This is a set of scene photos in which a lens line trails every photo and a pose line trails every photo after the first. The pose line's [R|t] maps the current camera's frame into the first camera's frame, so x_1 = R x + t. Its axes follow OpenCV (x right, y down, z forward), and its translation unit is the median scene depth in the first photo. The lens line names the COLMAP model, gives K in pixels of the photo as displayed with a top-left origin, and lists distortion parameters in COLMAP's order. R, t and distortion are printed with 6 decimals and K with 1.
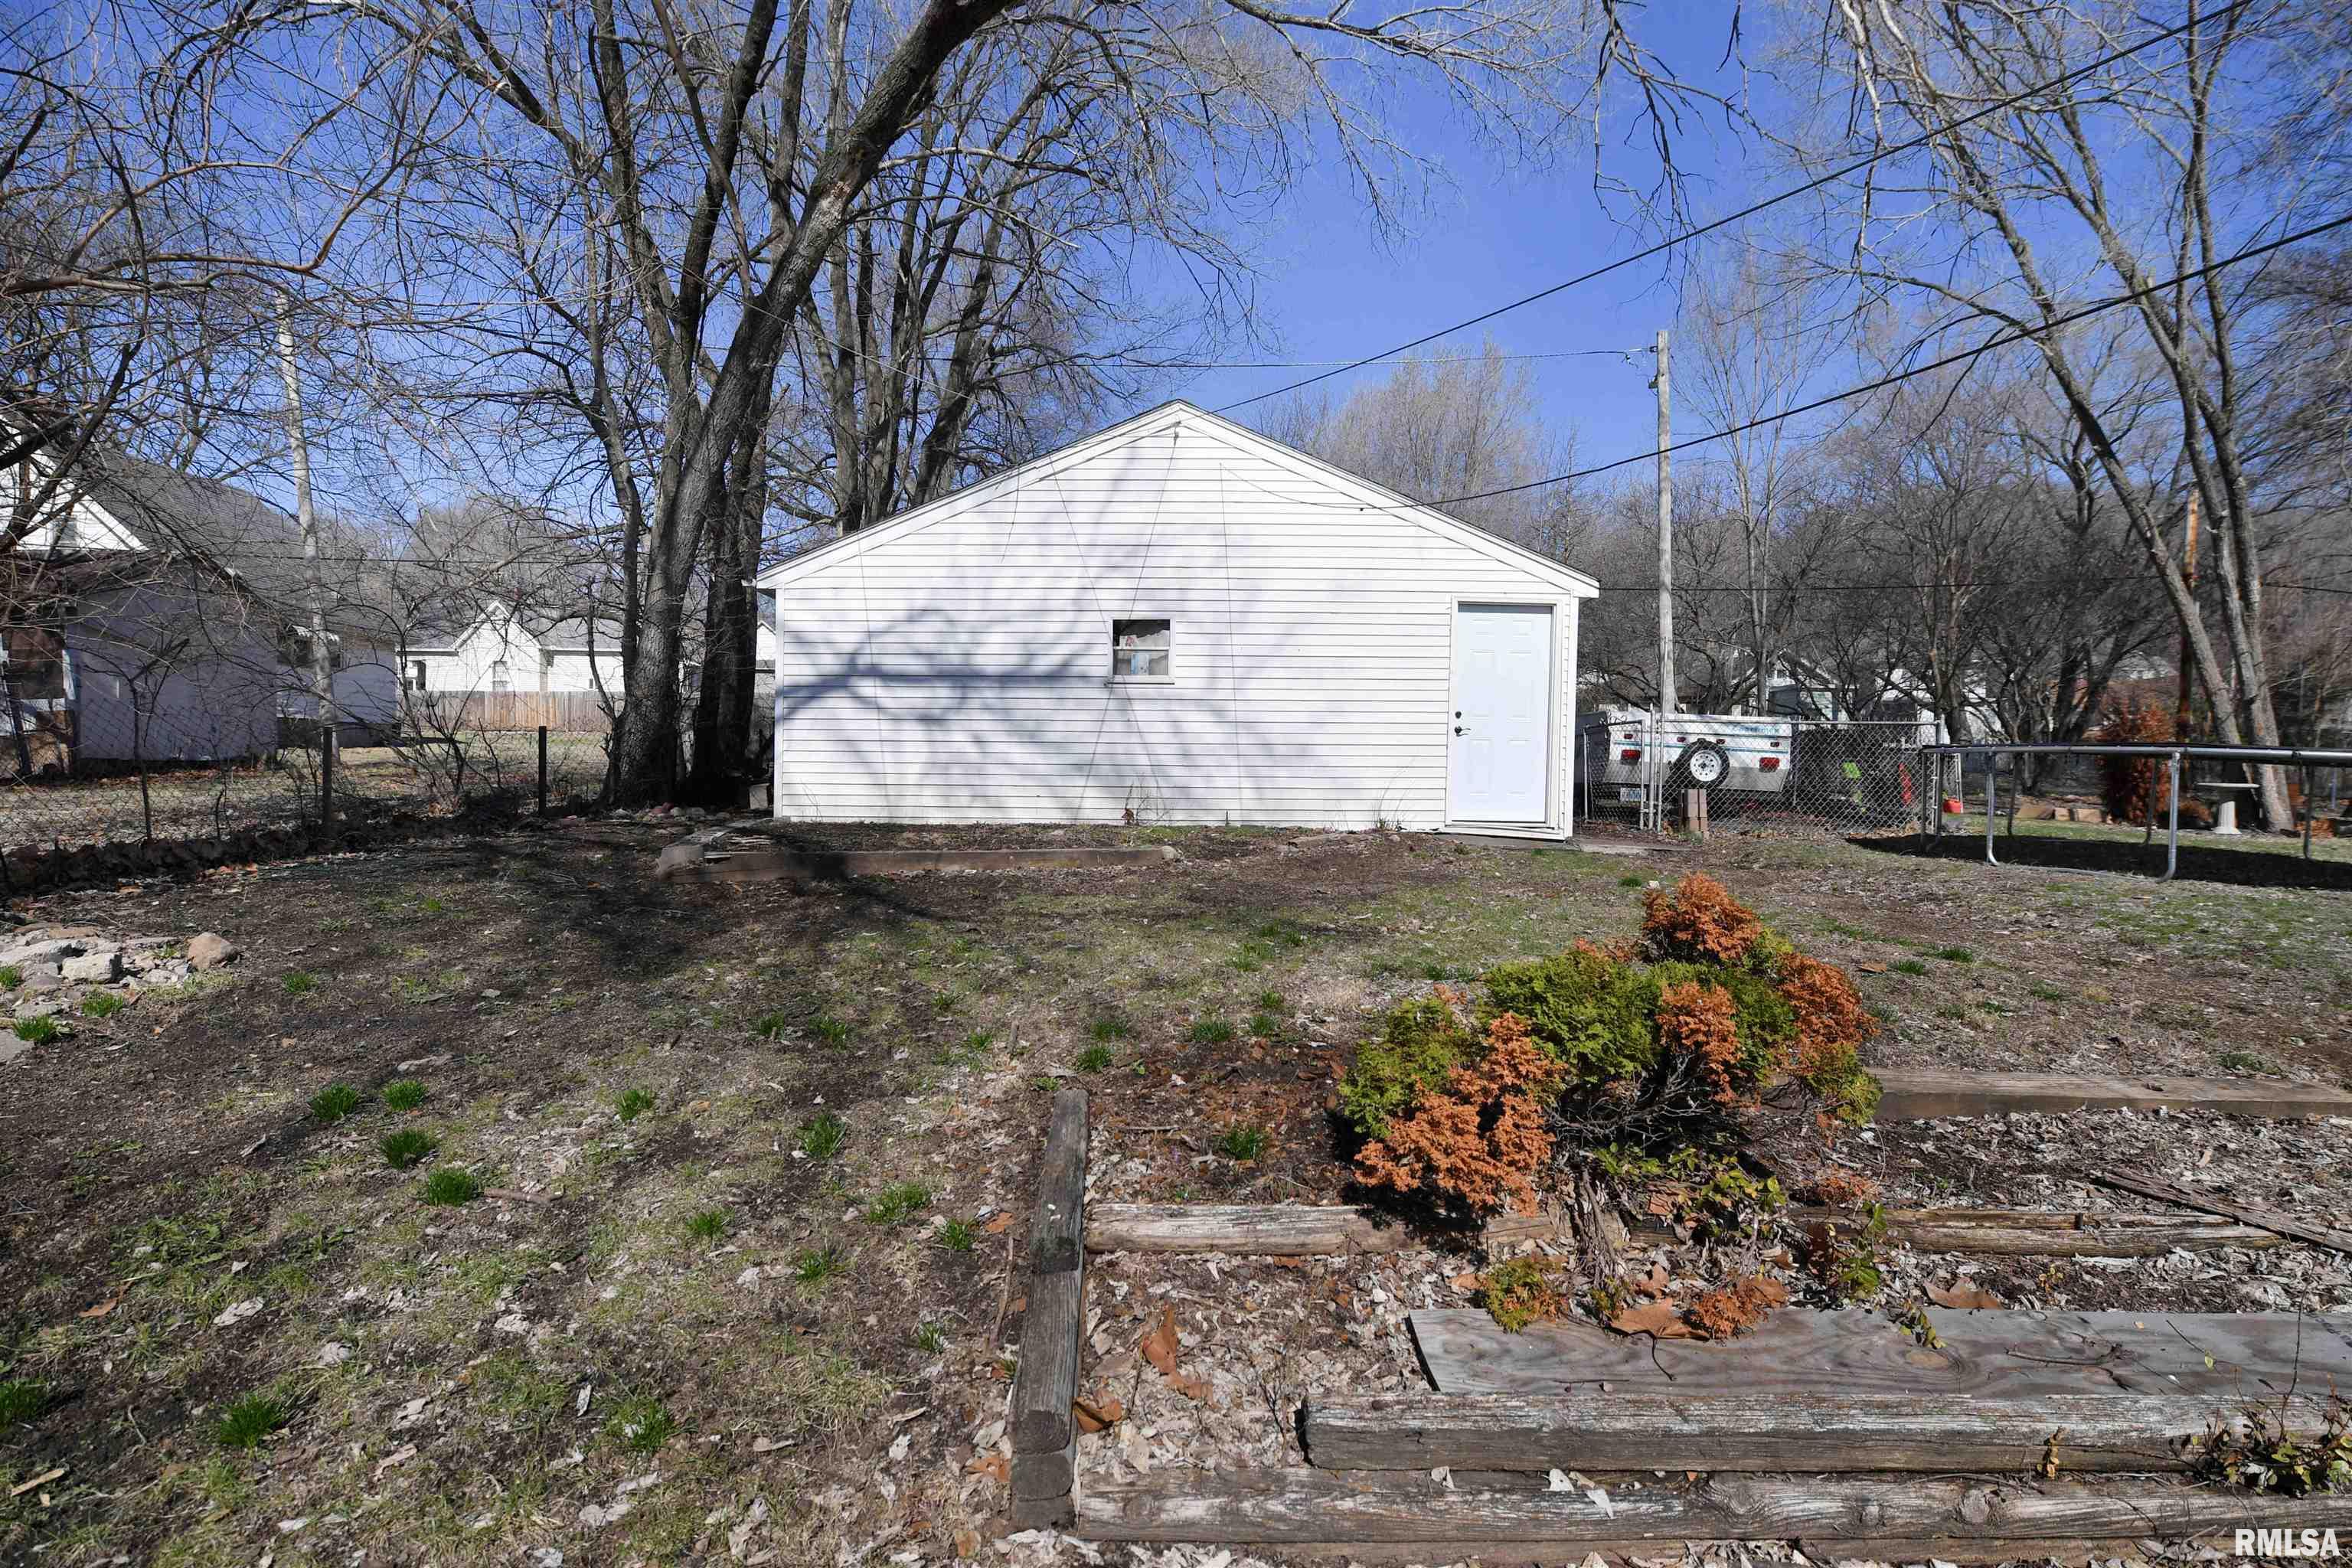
lens RADIAL K [[1114.4, 0, 1181.6], [0, 1114.4, 783.5], [0, 0, 1]] dist [0.002084, 0.000396]
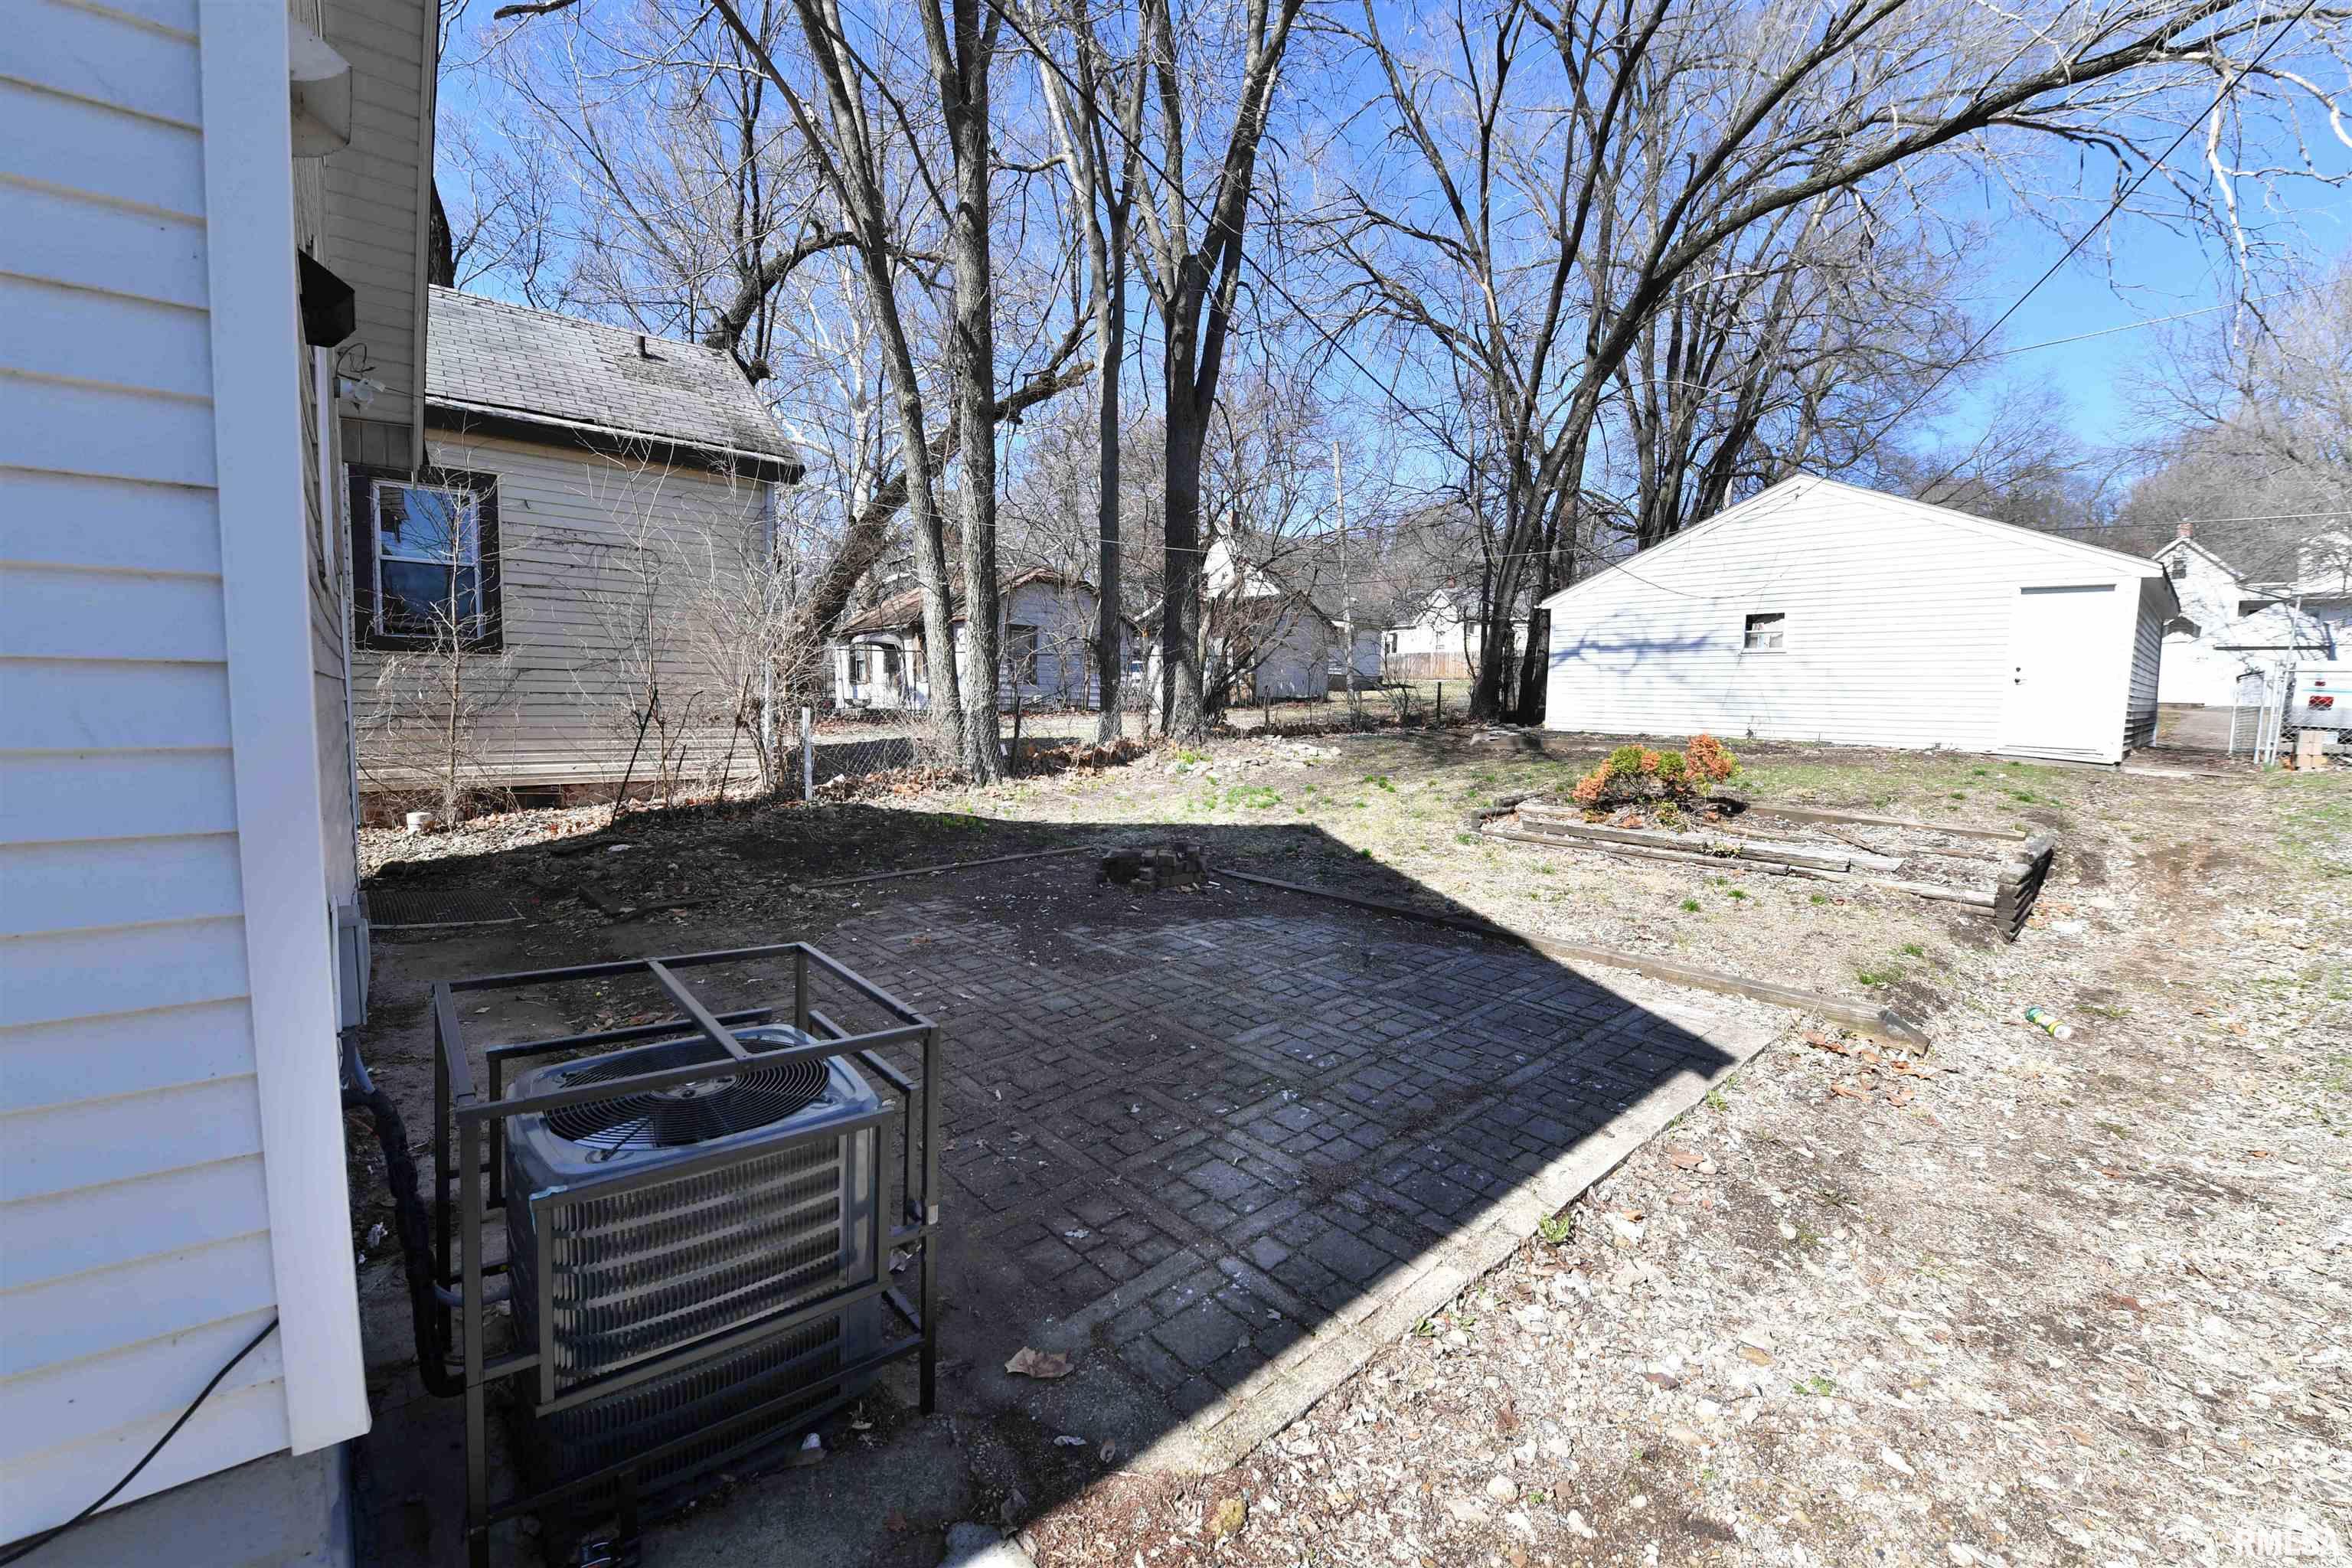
lens RADIAL K [[931.6, 0, 1171.8], [0, 931.6, 789.5], [0, 0, 1]] dist [-0.016944, -0.002051]
pose [[0.674038, 0.075370, -0.734842, 0.388010], [-0.020570, 0.996311, 0.083320, 0.014600], [0.738410, -0.041045, 0.673101, -0.557606]]
